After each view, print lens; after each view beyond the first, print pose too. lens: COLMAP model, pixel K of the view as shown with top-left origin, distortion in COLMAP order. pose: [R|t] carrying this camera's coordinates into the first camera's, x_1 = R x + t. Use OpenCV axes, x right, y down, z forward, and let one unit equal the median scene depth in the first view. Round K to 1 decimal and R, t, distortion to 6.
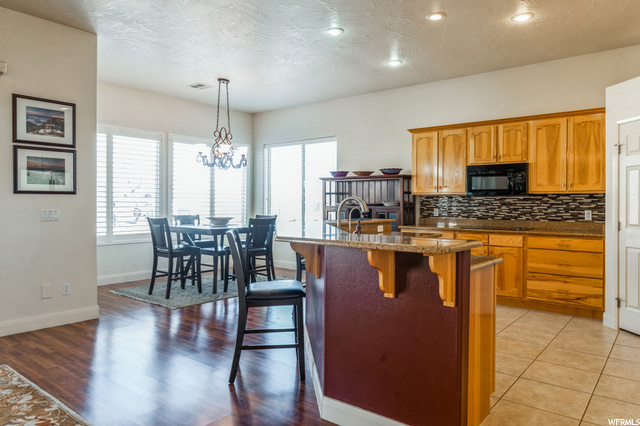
lens RADIAL K [[442.5, 0, 319.3], [0, 442.5, 199.7], [0, 0, 1]] dist [-0.001100, 0.000125]
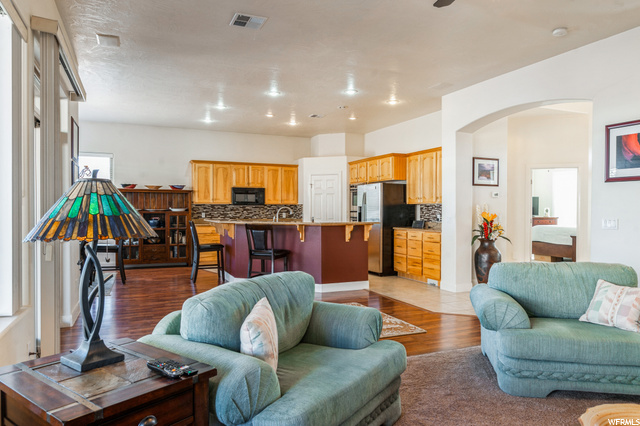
lens RADIAL K [[440.7, 0, 320.0], [0, 440.7, 213.0], [0, 0, 1]] dist [0.001107, 0.000400]
pose [[0.469438, -0.010020, 0.882909, -1.067134], [-0.007532, 0.999854, 0.015352, -0.006926], [-0.882933, -0.013857, 0.469294, -0.096908]]
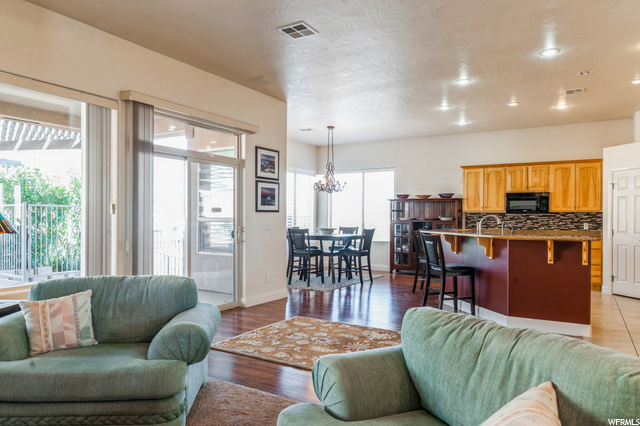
lens RADIAL K [[440.7, 0, 320.0], [0, 440.7, 213.0], [0, 0, 1]] dist [0.001107, 0.000400]
pose [[0.990460, 0.002676, 0.137774, -0.513802], [-0.002517, 0.999996, -0.001328, -0.006709], [-0.137777, 0.000968, 0.990463, -0.393148]]
